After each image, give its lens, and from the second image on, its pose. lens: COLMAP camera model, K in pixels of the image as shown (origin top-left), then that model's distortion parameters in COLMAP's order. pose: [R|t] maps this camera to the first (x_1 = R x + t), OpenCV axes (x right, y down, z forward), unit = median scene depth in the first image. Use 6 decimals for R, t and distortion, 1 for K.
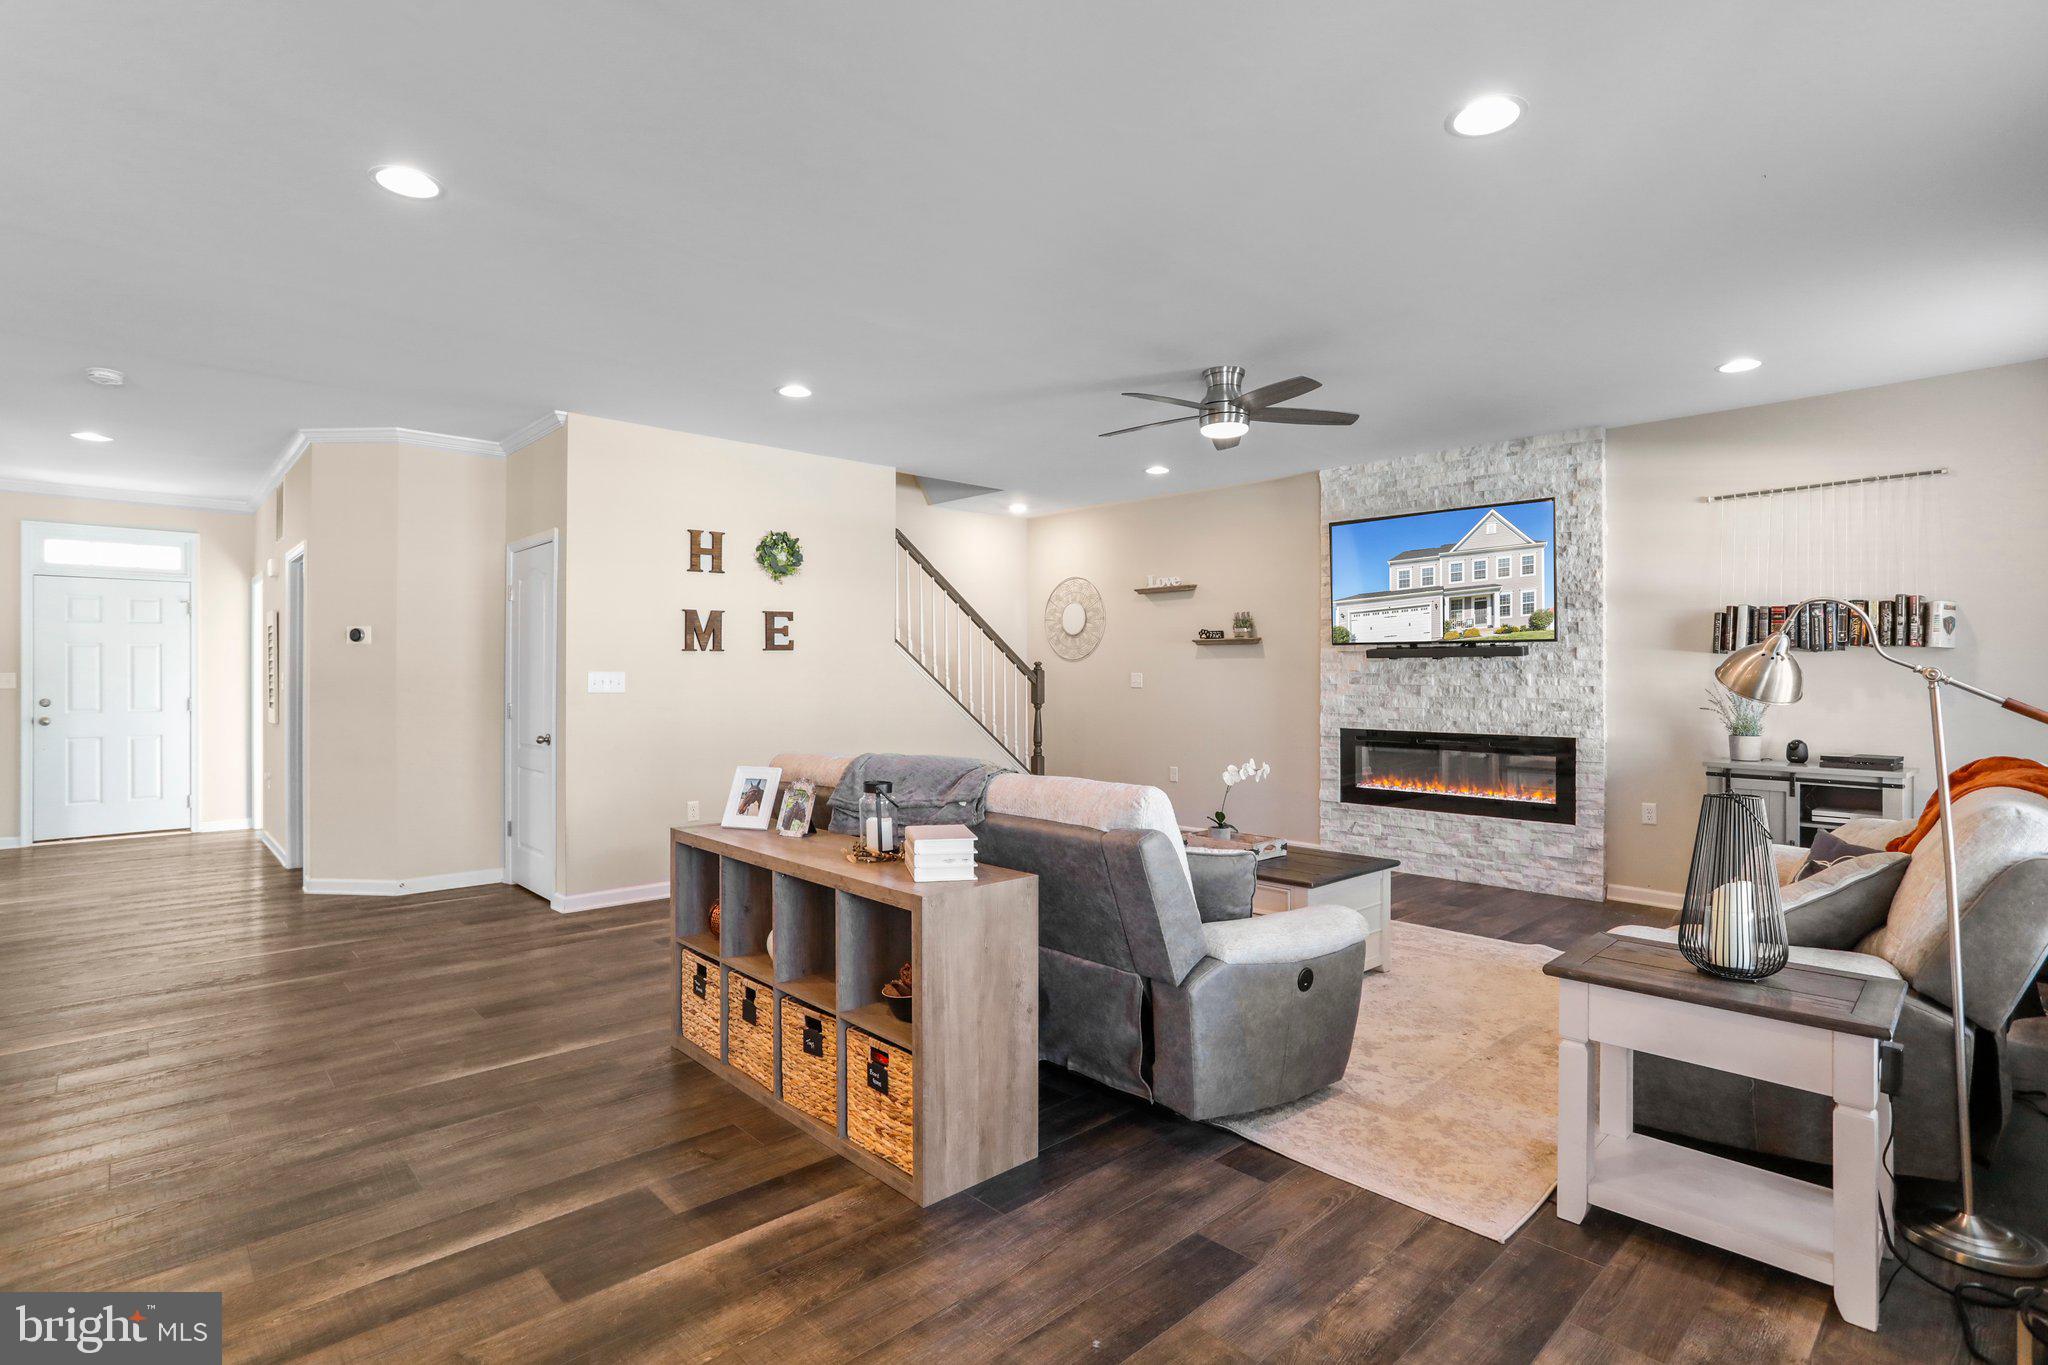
lens RADIAL K [[998.9, 0, 1021.1], [0, 998.9, 669.9], [0, 0, 1]] dist [-0.057488, 0.030090]
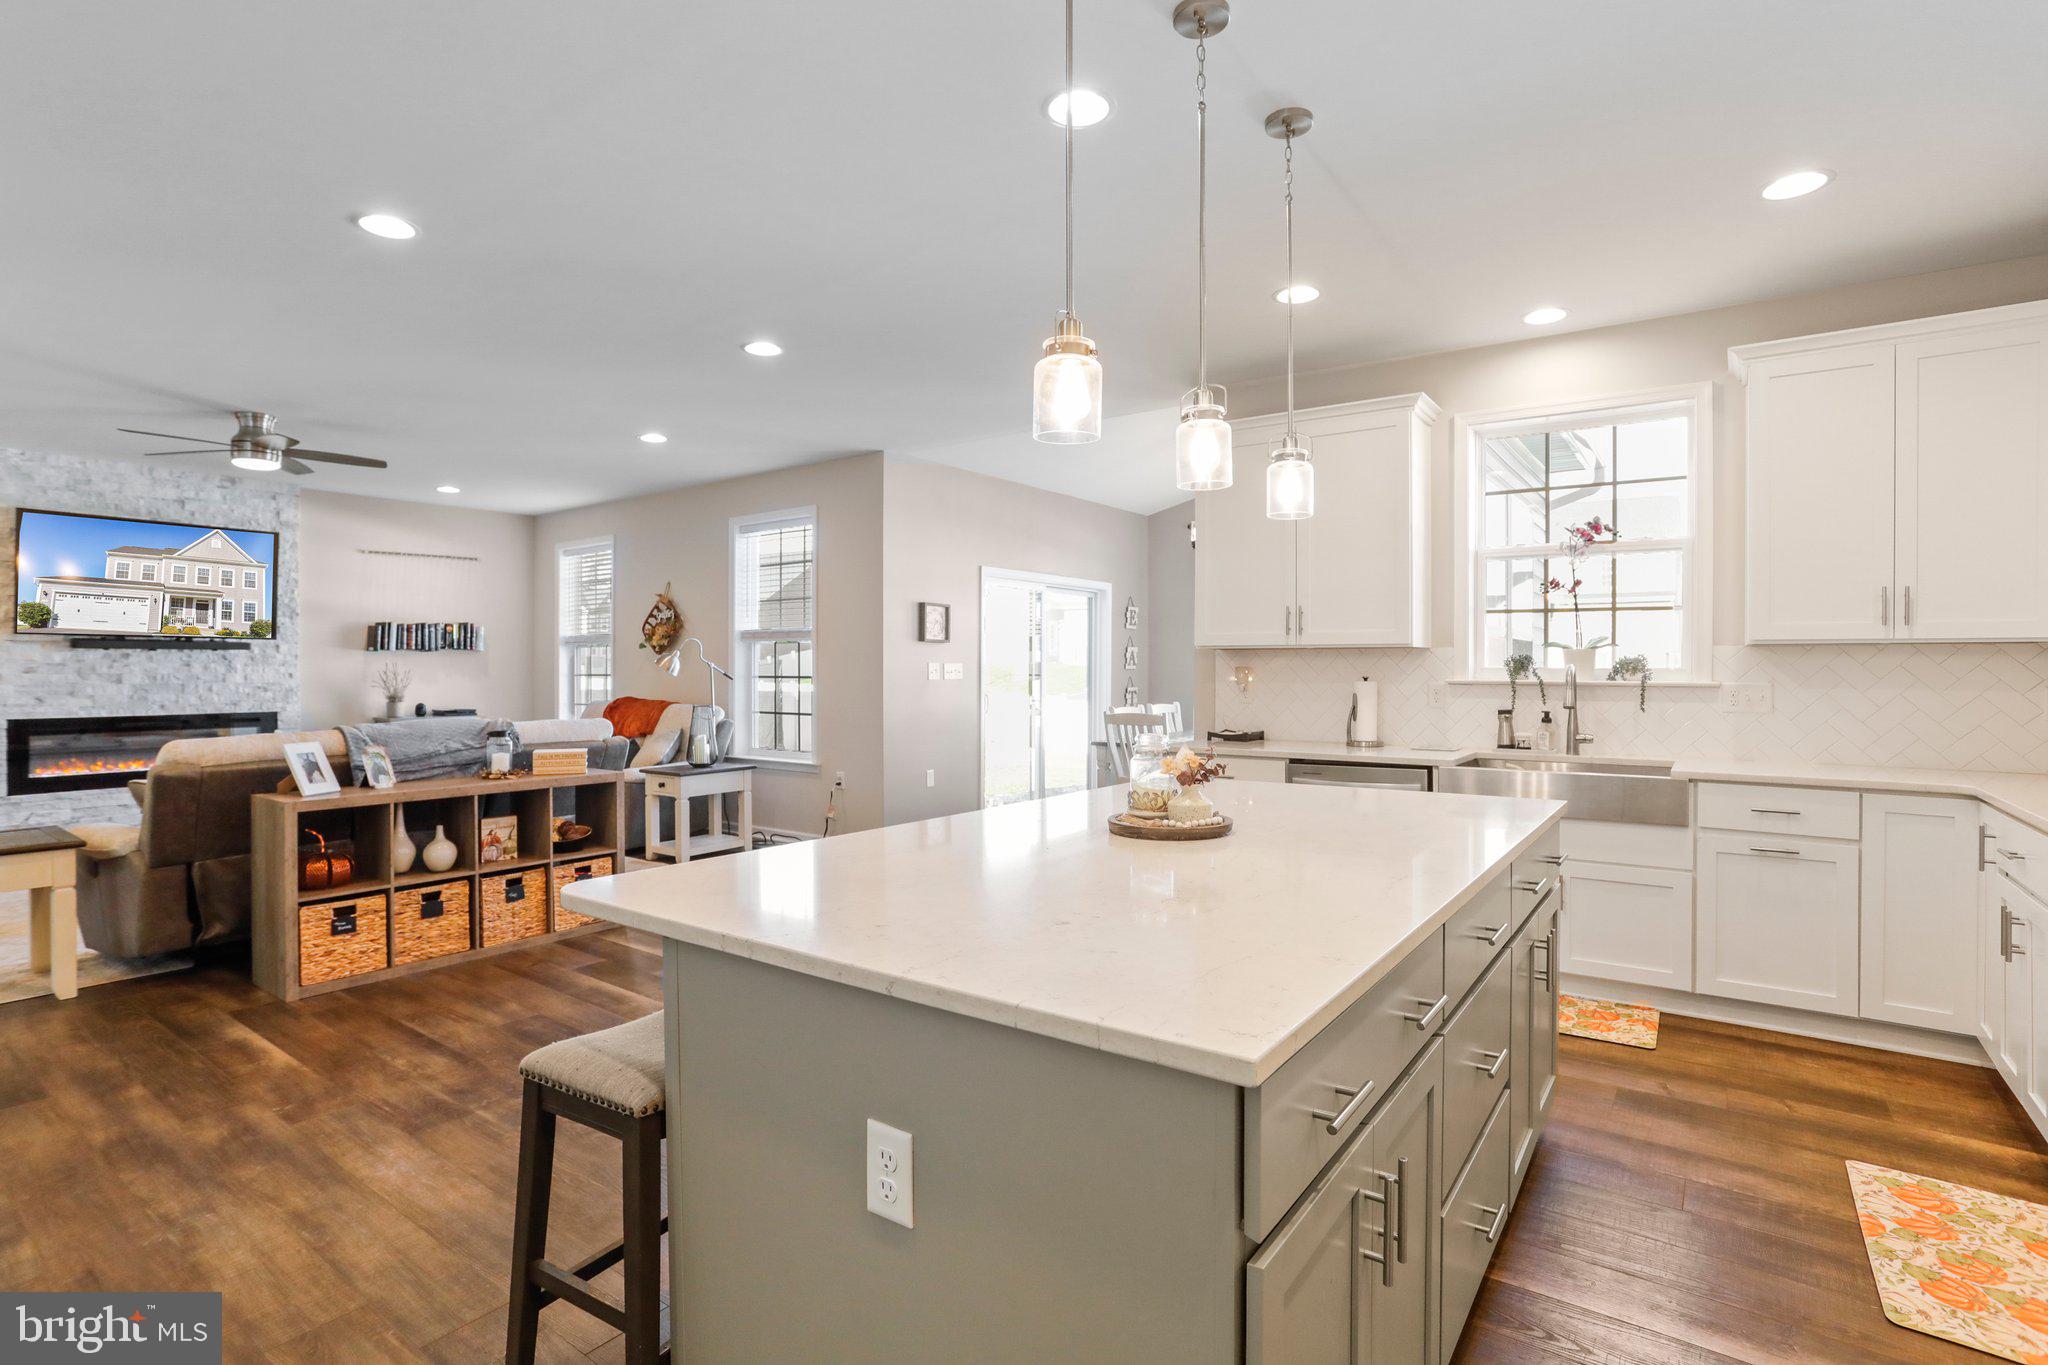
lens RADIAL K [[998.9, 0, 1021.1], [0, 998.9, 669.9], [0, 0, 1]] dist [-0.057488, 0.030090]
pose [[-0.183275, -0.001288, 0.983061, -0.886301], [-0.003633, 0.999993, 0.000633, 0.007183], [-0.983055, -0.003455, -0.183278, 0.230128]]
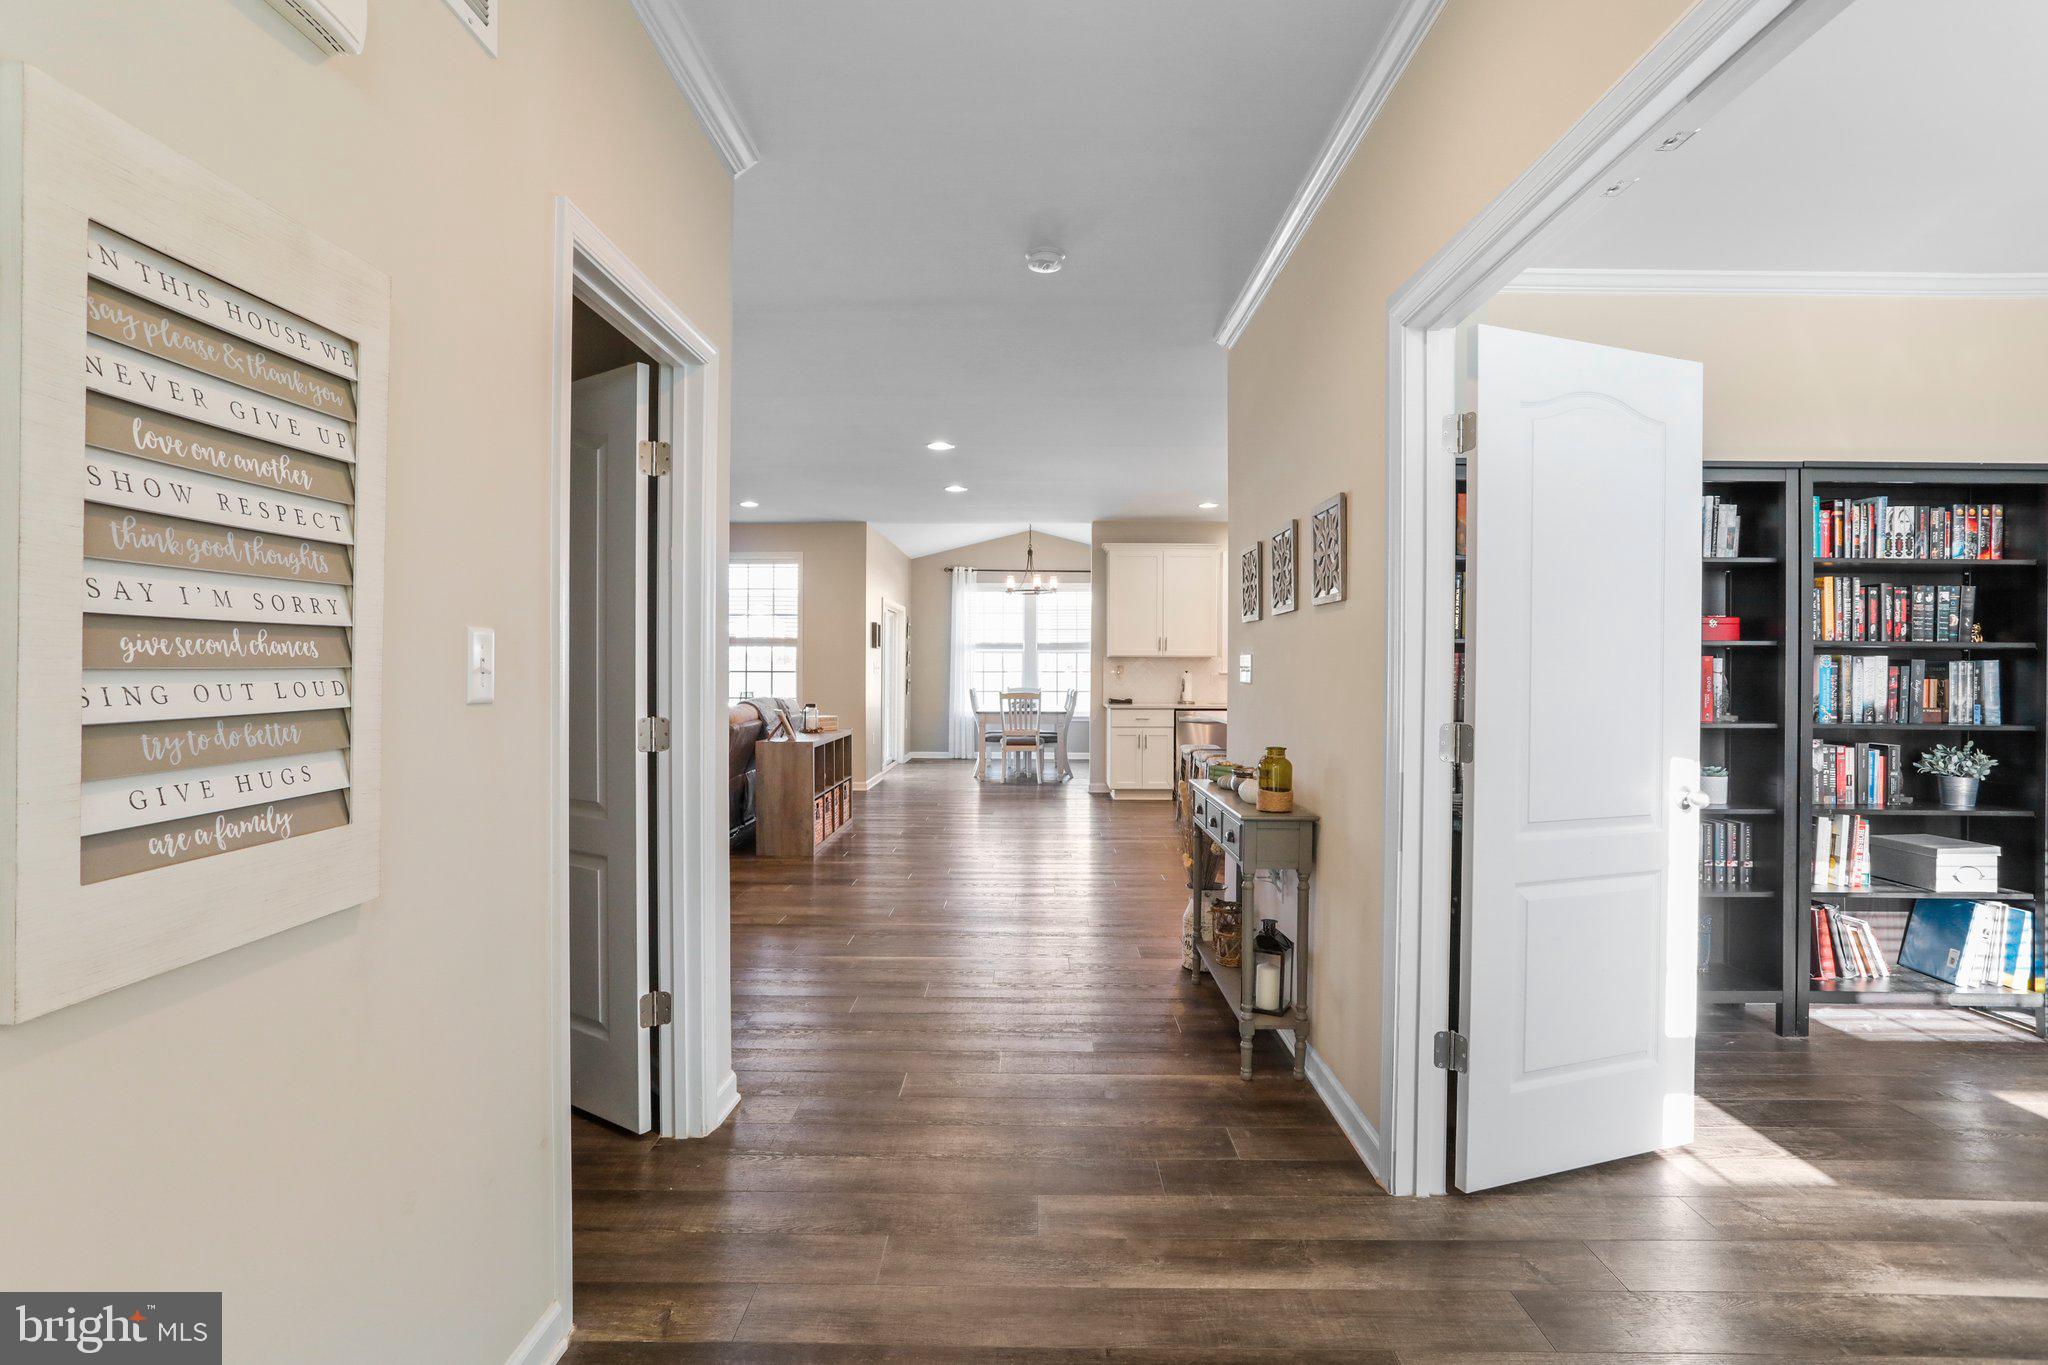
lens RADIAL K [[998.9, 0, 1021.1], [0, 998.9, 669.9], [0, 0, 1]] dist [-0.057488, 0.030090]
pose [[-0.724290, -0.004965, 0.689478, -1.114592], [-0.006333, 0.999980, 0.000547, 0.010400], [-0.689467, -0.003970, -0.724306, 1.200694]]
